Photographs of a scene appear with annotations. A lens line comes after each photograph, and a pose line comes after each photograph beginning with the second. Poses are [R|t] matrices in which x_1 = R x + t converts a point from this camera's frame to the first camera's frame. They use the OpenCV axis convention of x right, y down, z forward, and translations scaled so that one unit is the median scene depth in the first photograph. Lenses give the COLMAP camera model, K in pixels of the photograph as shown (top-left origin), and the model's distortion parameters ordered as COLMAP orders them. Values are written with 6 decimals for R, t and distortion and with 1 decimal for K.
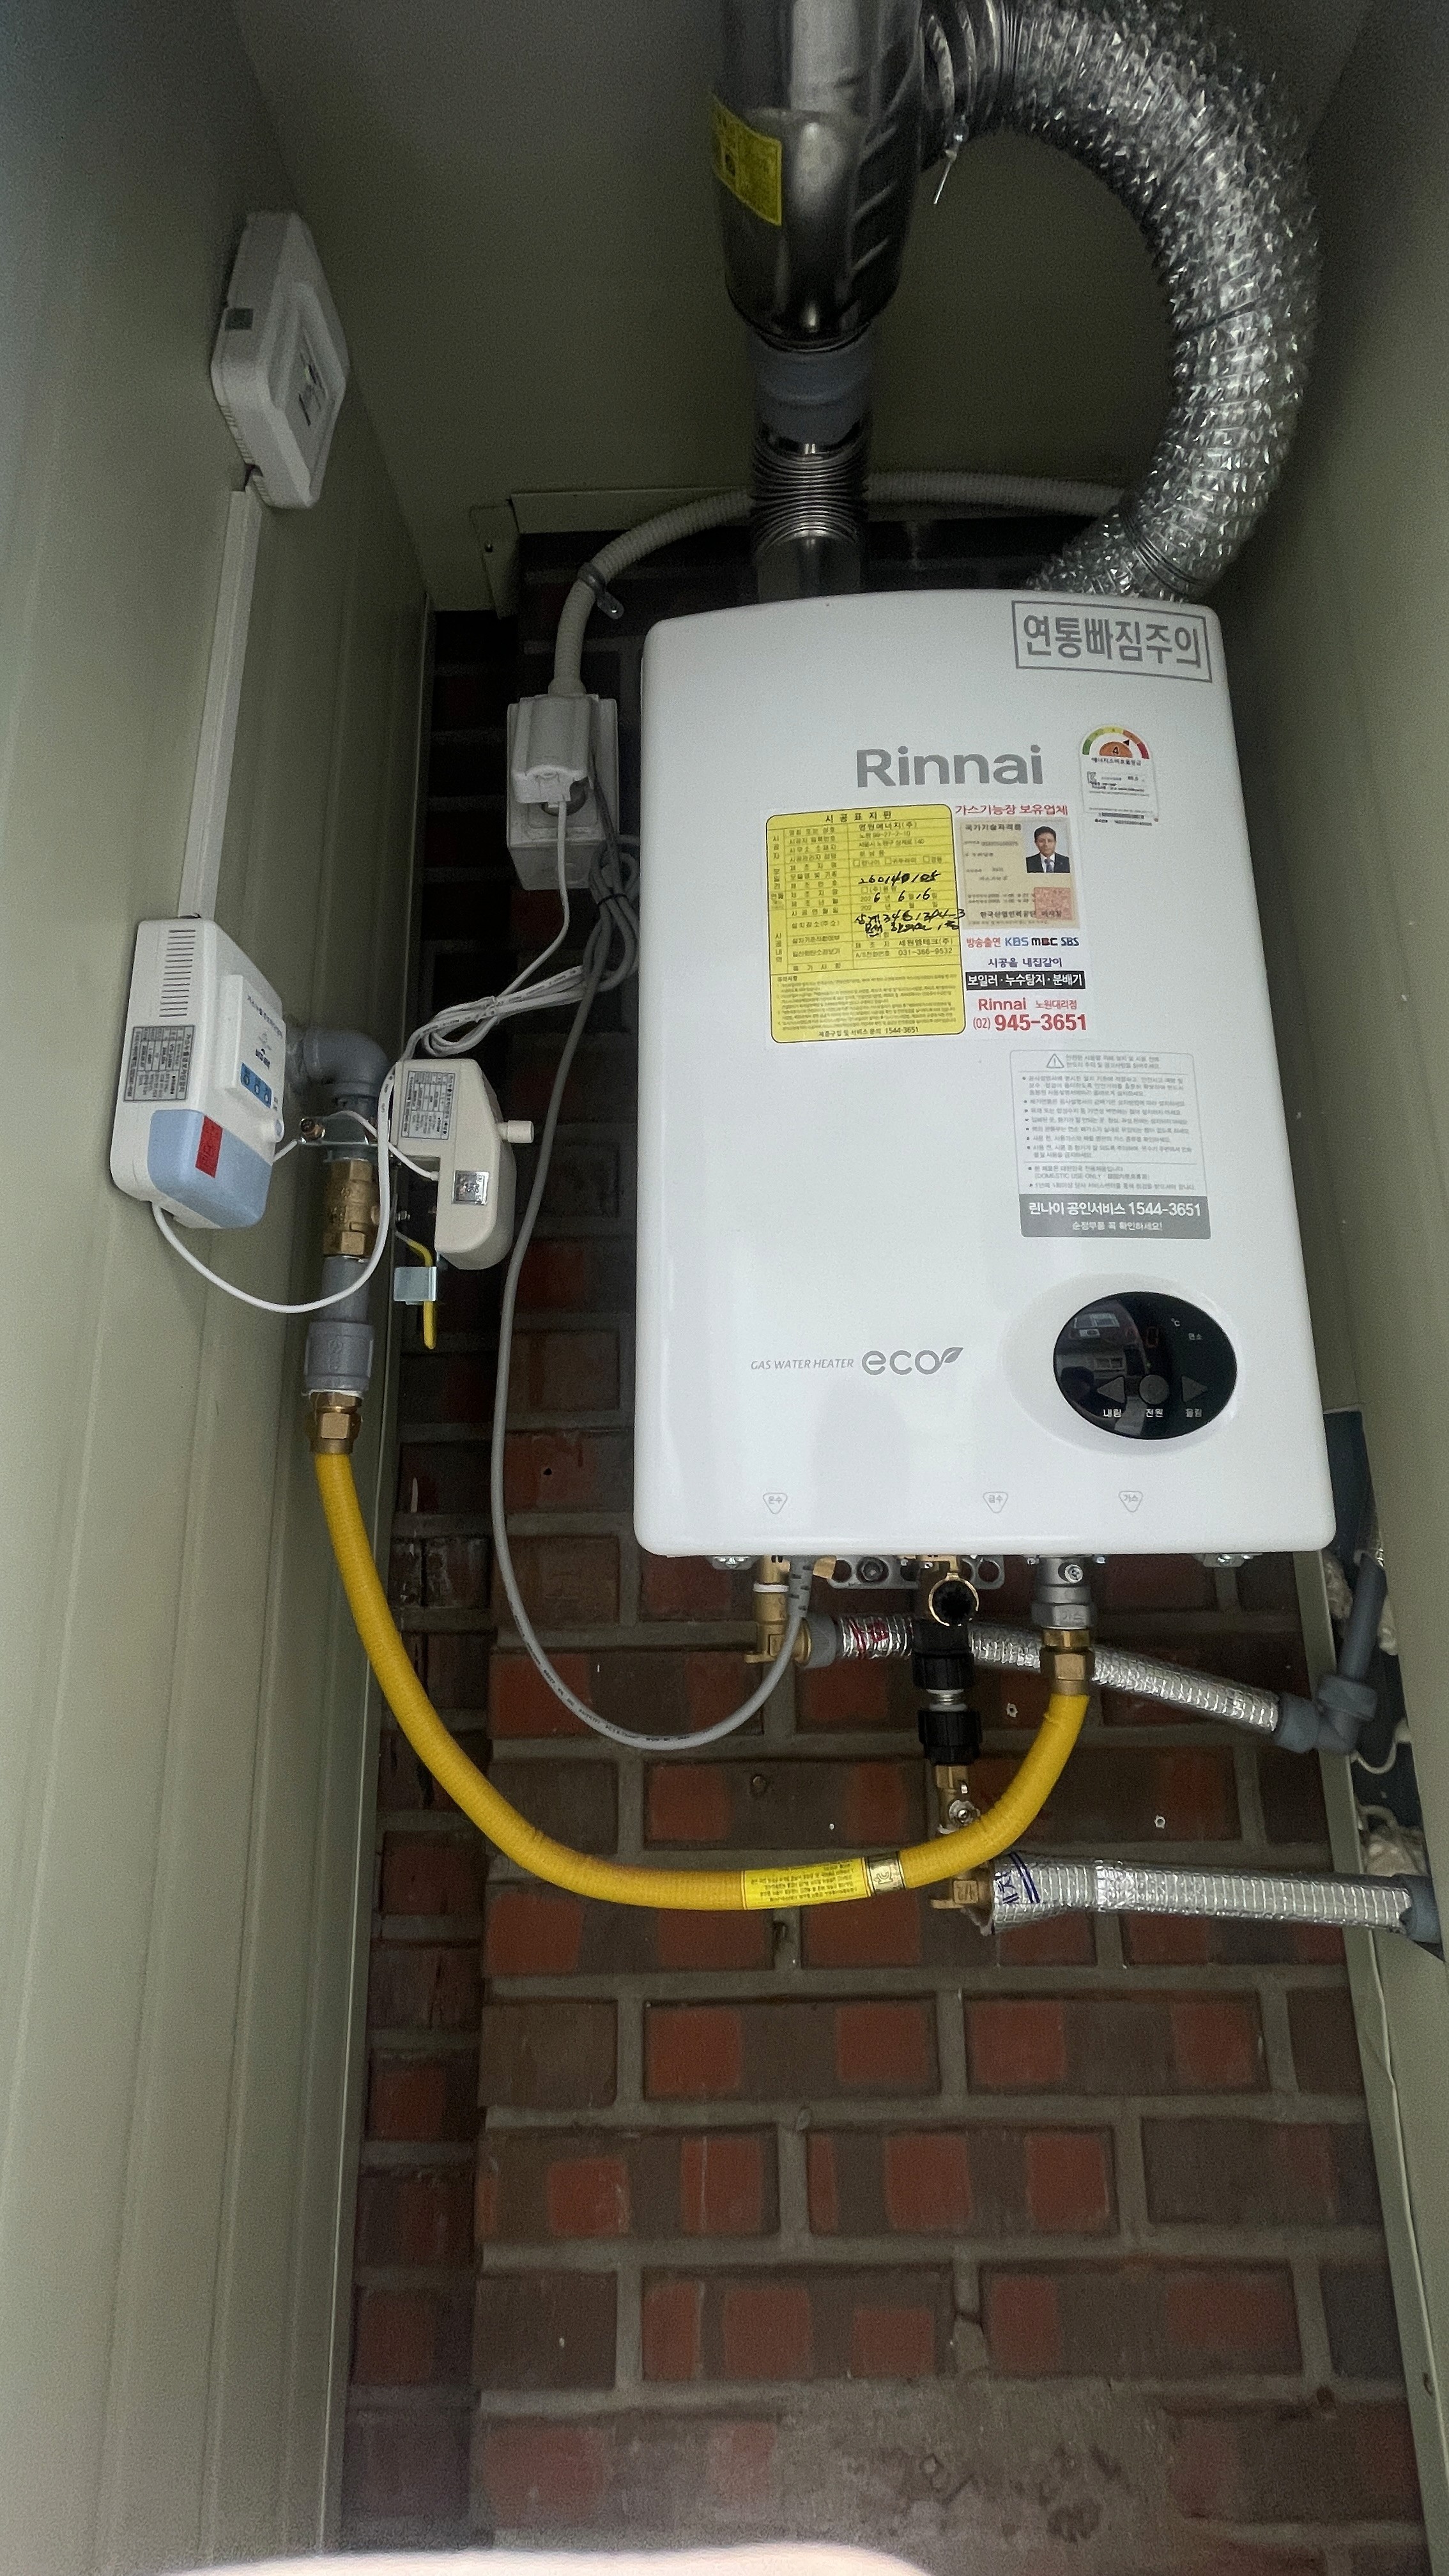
lens RADIAL K [[1069.2, 0, 724.5], [0, 1069.2, 1288.0], [0, 0, 1]] dist [-0.006569, 0.005664]
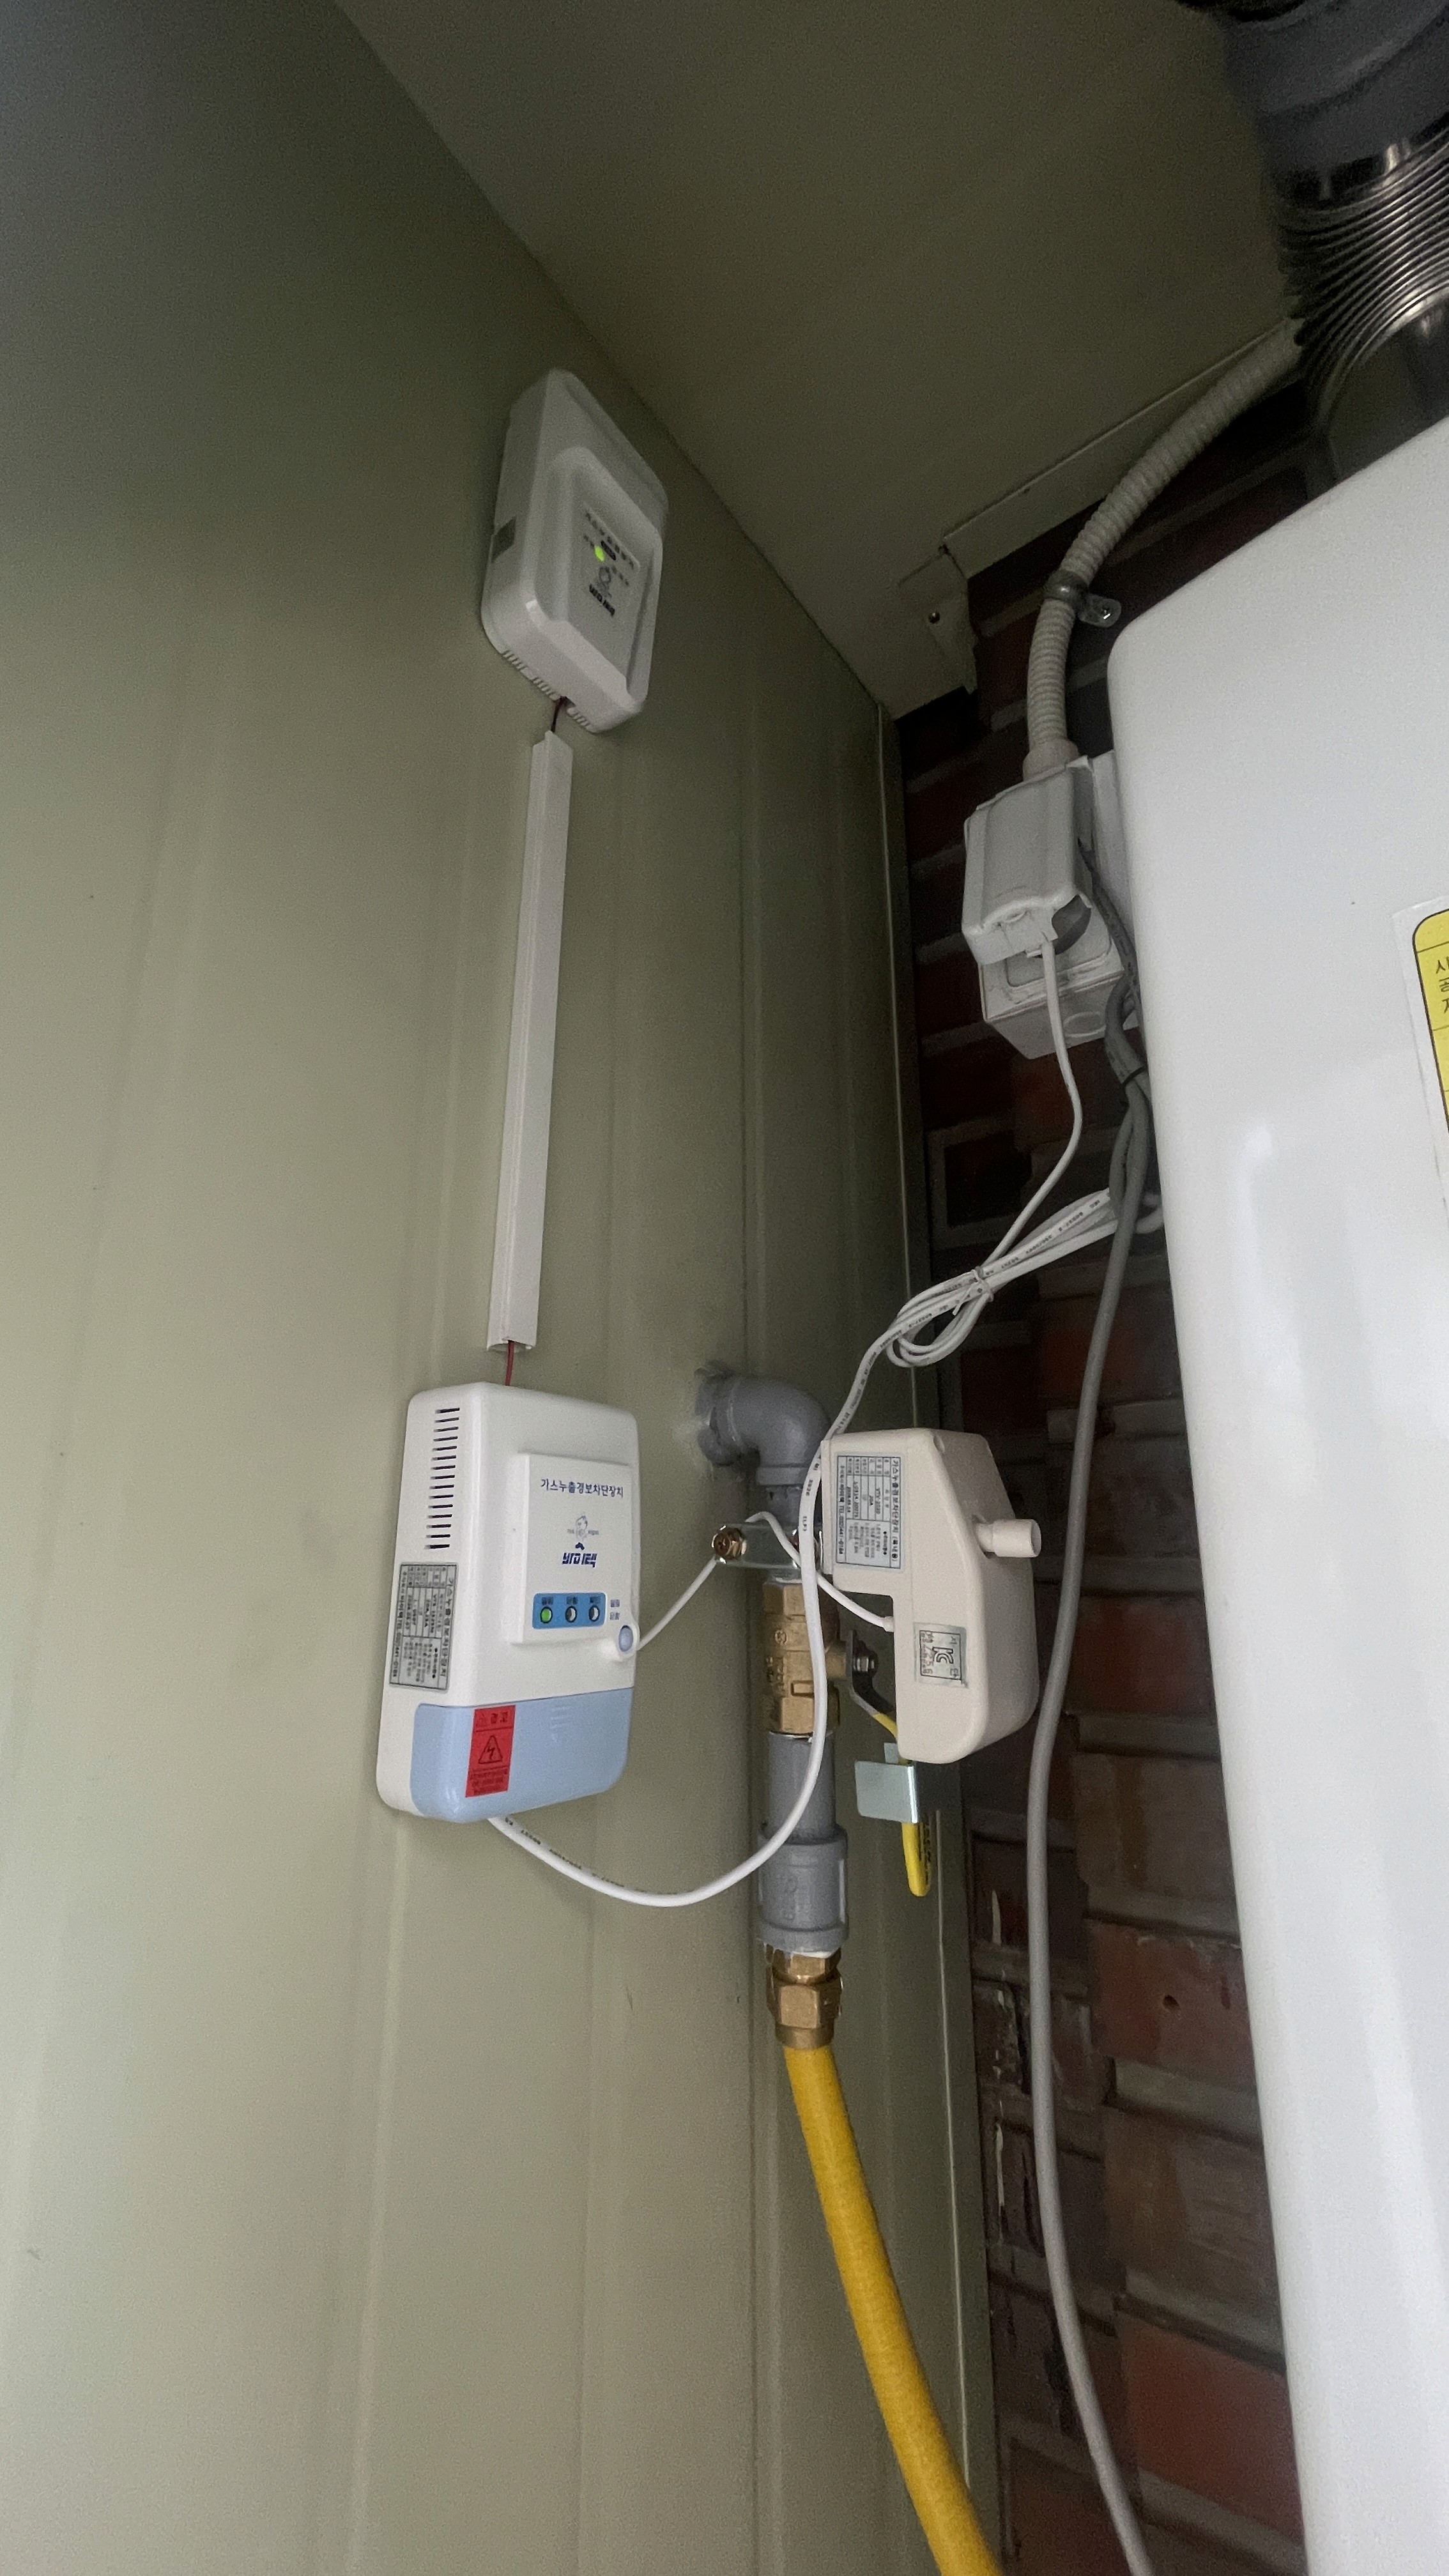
lens RADIAL K [[1069.2, 0, 724.5], [0, 1069.2, 1288.0], [0, 0, 1]] dist [-0.006569, 0.005664]
pose [[0.811085, -0.138761, -0.568230, 0.041411], [0.121249, 0.990239, -0.068746, -0.271246], [0.572223, -0.013139, 0.819993, 0.415686]]
